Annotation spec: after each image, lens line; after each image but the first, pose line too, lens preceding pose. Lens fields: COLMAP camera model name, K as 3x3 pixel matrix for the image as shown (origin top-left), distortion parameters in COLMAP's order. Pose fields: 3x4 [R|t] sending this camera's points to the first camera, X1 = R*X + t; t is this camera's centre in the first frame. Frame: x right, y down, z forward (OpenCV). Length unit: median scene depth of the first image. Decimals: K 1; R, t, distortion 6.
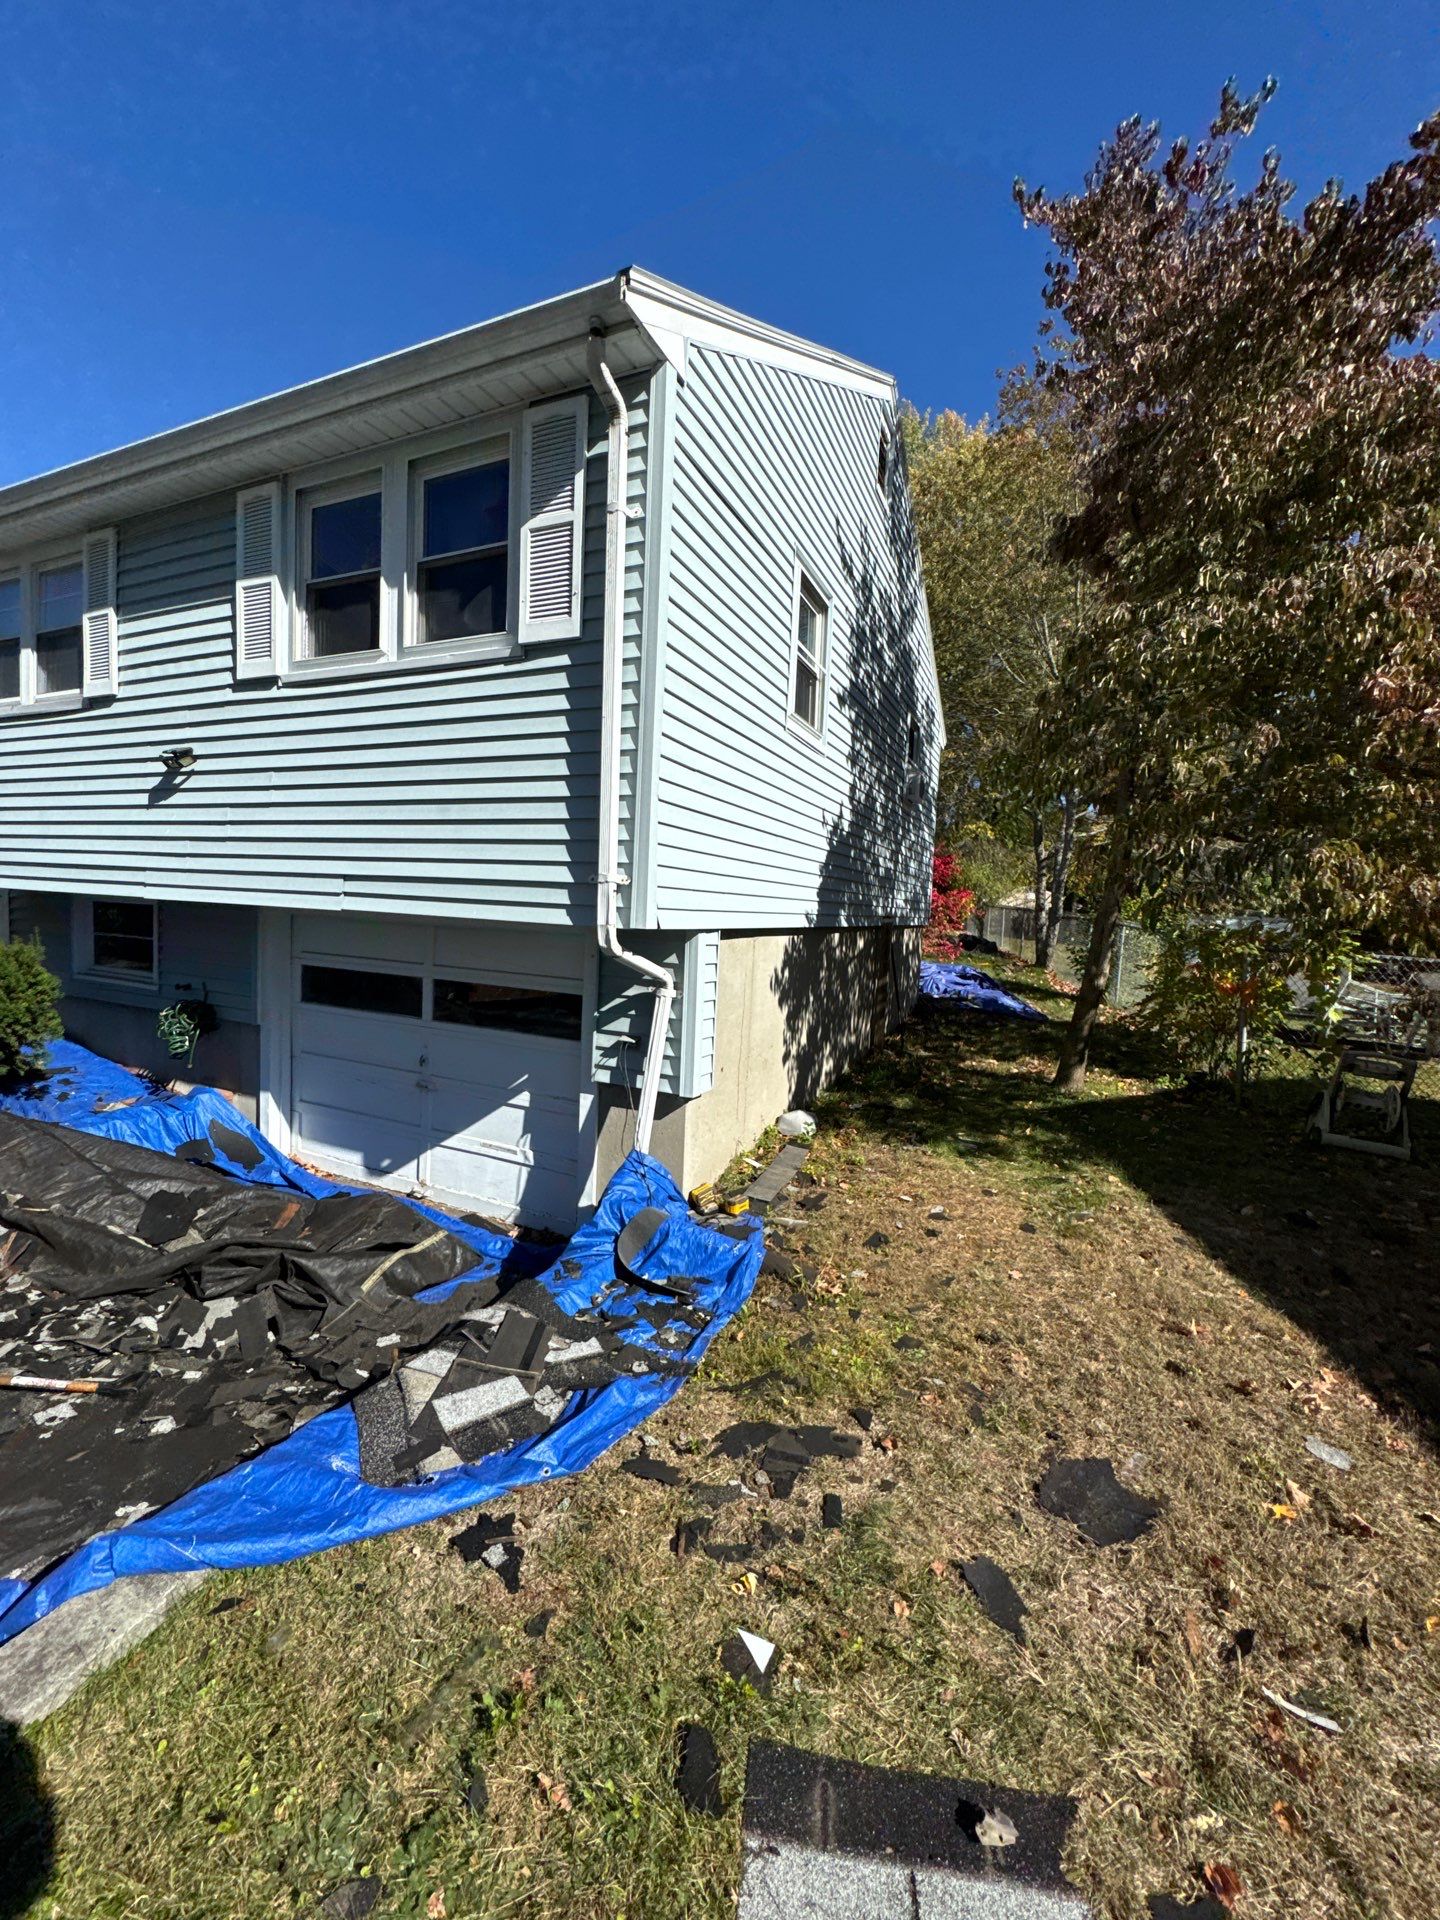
lens RADIAL K [[774.8, 0, 720.0], [0, 774.8, 960.0], [0, 0, 1]] dist [-0.000900, -0.000062]
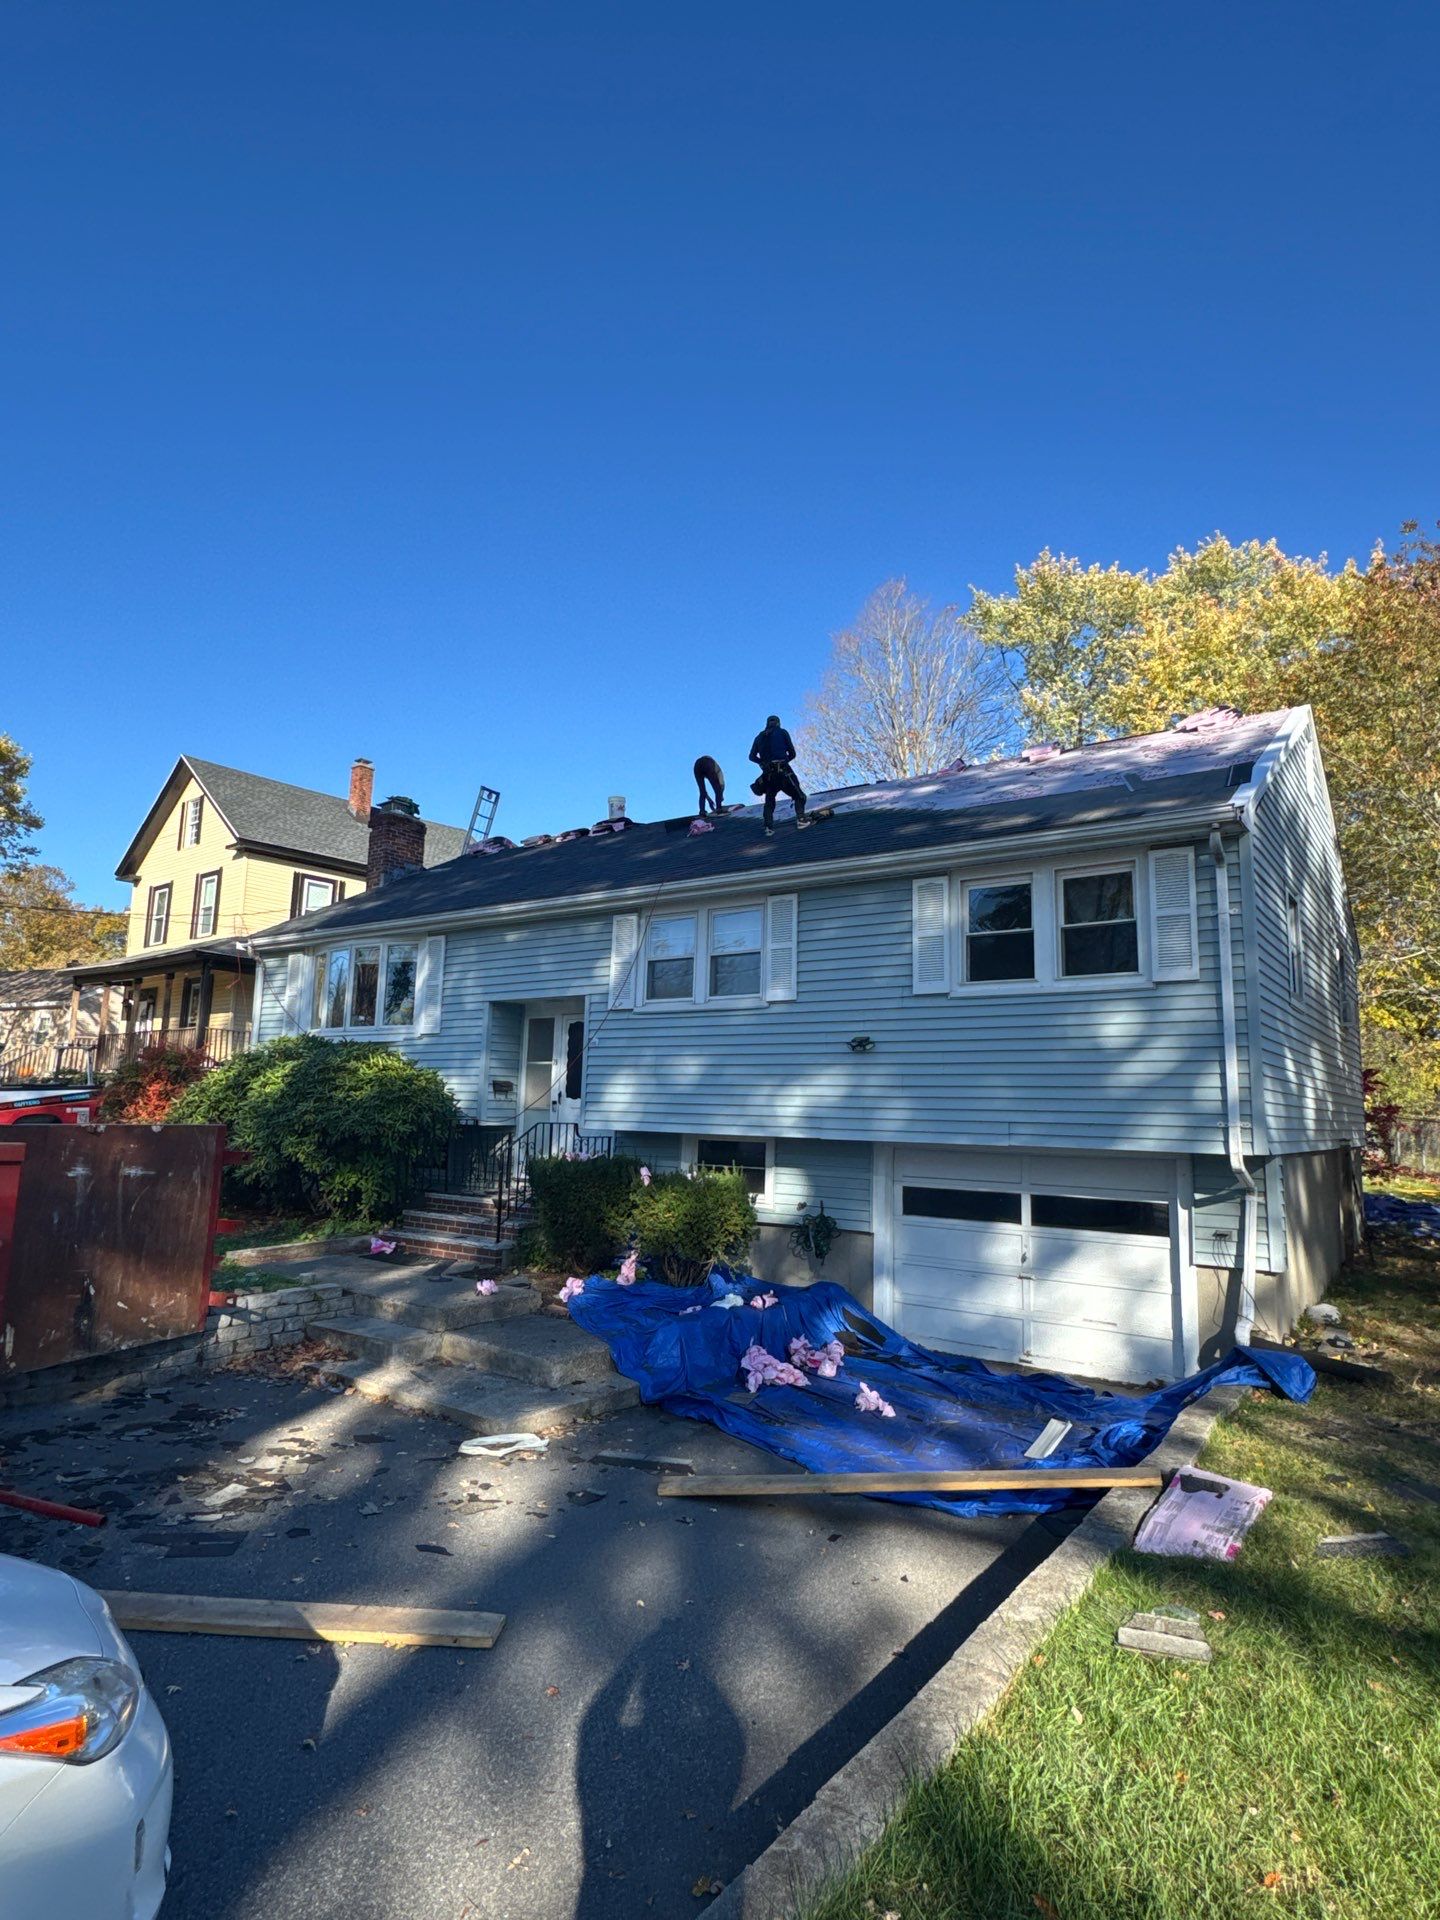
lens RADIAL K [[1084.0, 0, 720.0], [0, 1084.0, 960.0], [0, 0, 1]] dist [-0.000721, 0.000086]
pose [[0.979365, -0.052037, -0.195286, -0.565538], [0.008849, 0.976398, -0.215798, 0.031504], [0.201906, 0.209617, 0.956710, -1.126768]]
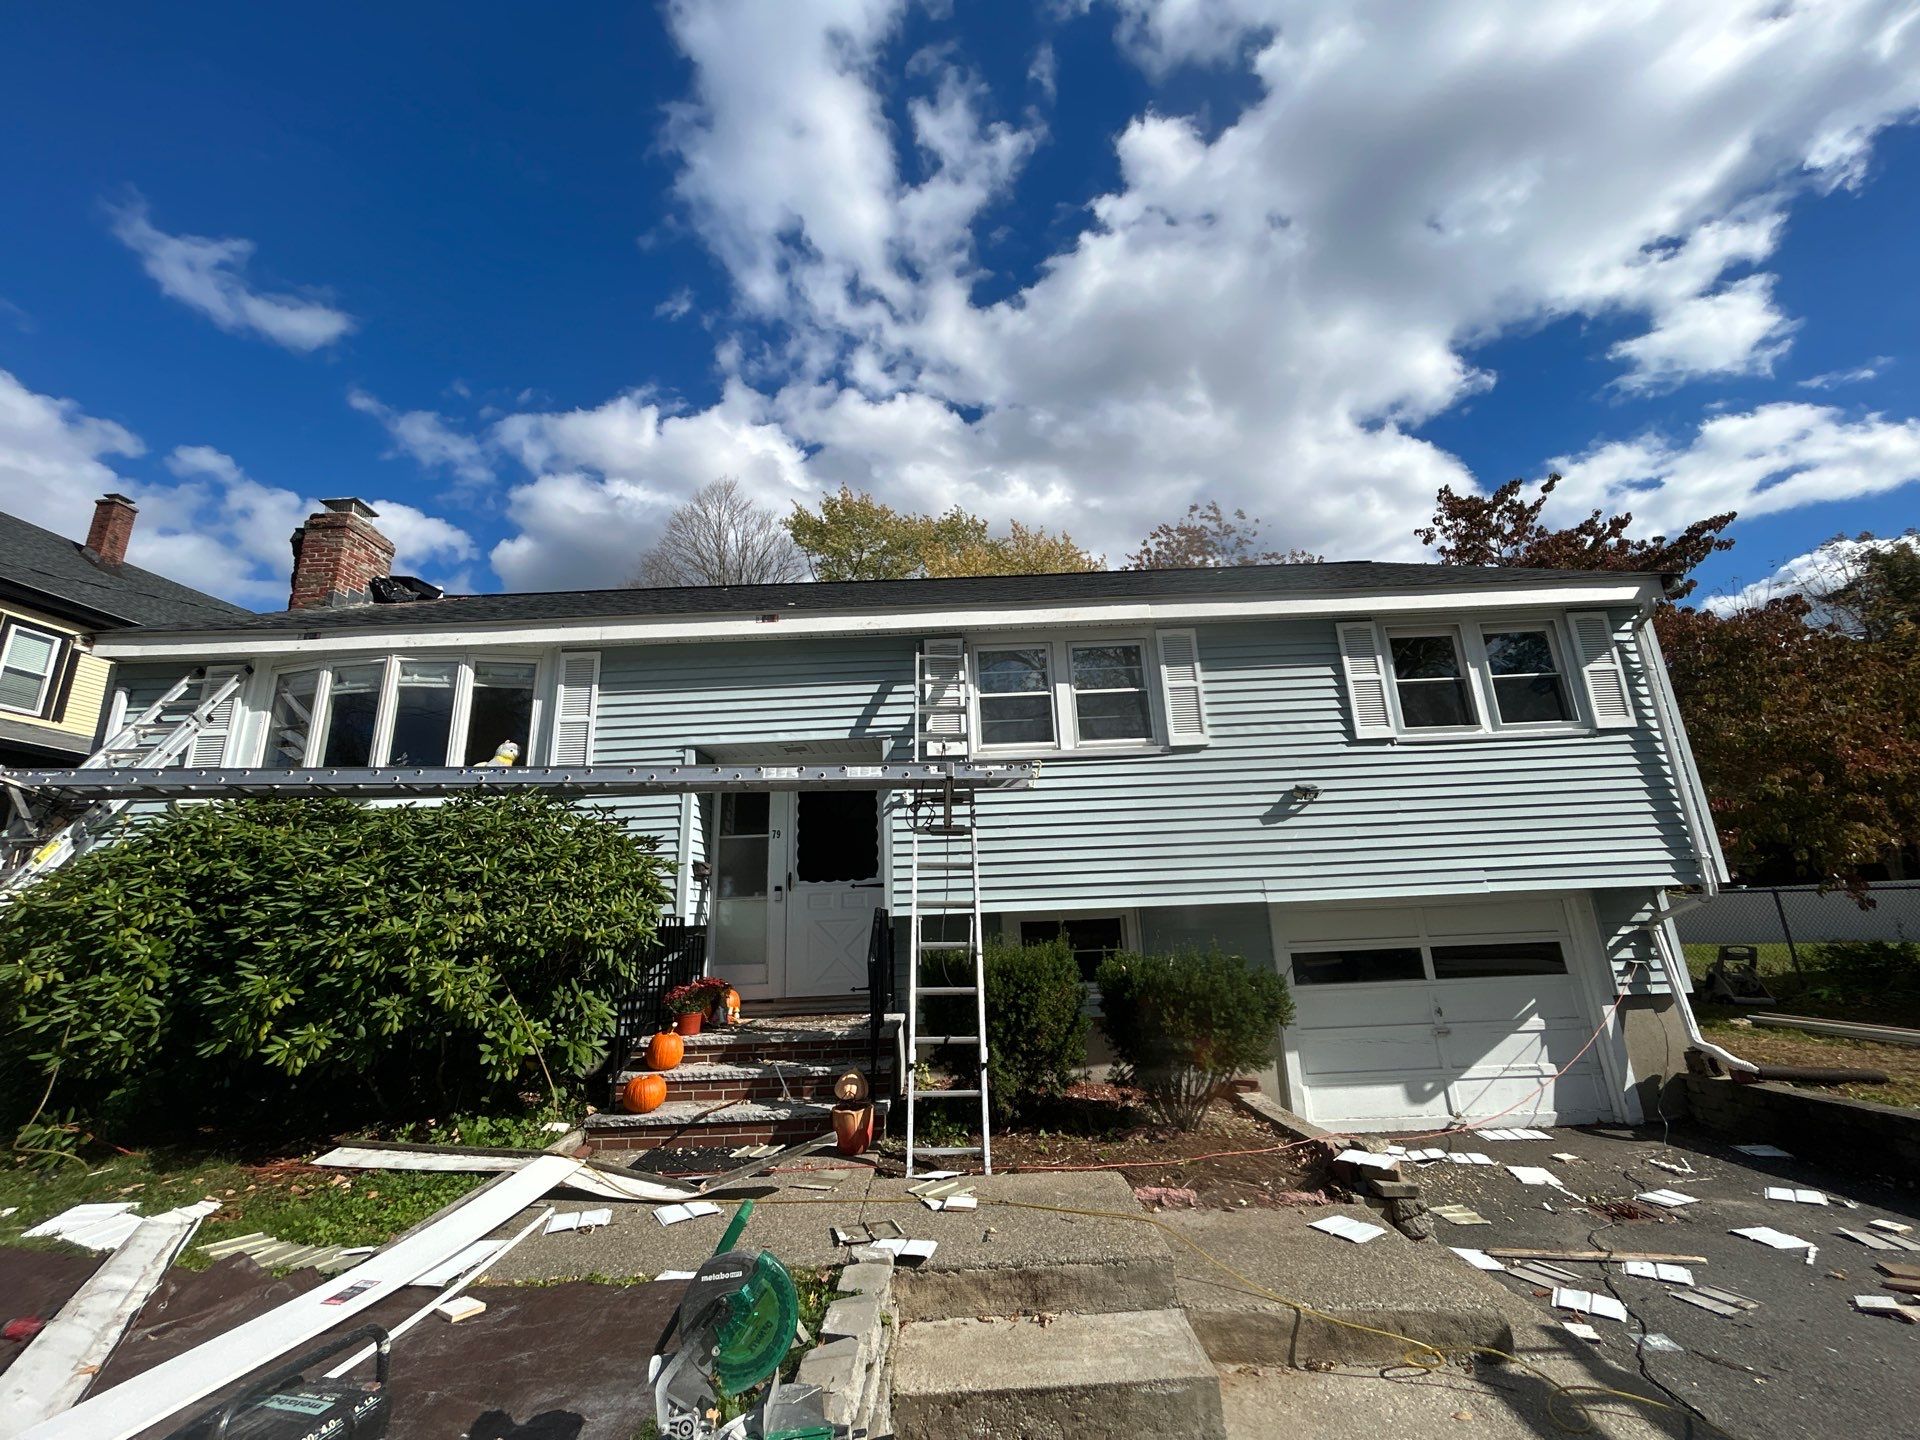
lens RADIAL K [[774.8, 0, 952.7], [0, 774.8, 723.2], [0, 0, 1]] dist [-0.000900, -0.000062]
pose [[0.907861, 0.023531, 0.418610, -1.888576], [0.109974, 0.950101, -0.291915, -0.048692], [-0.404590, 0.311054, 0.859972, 0.047942]]
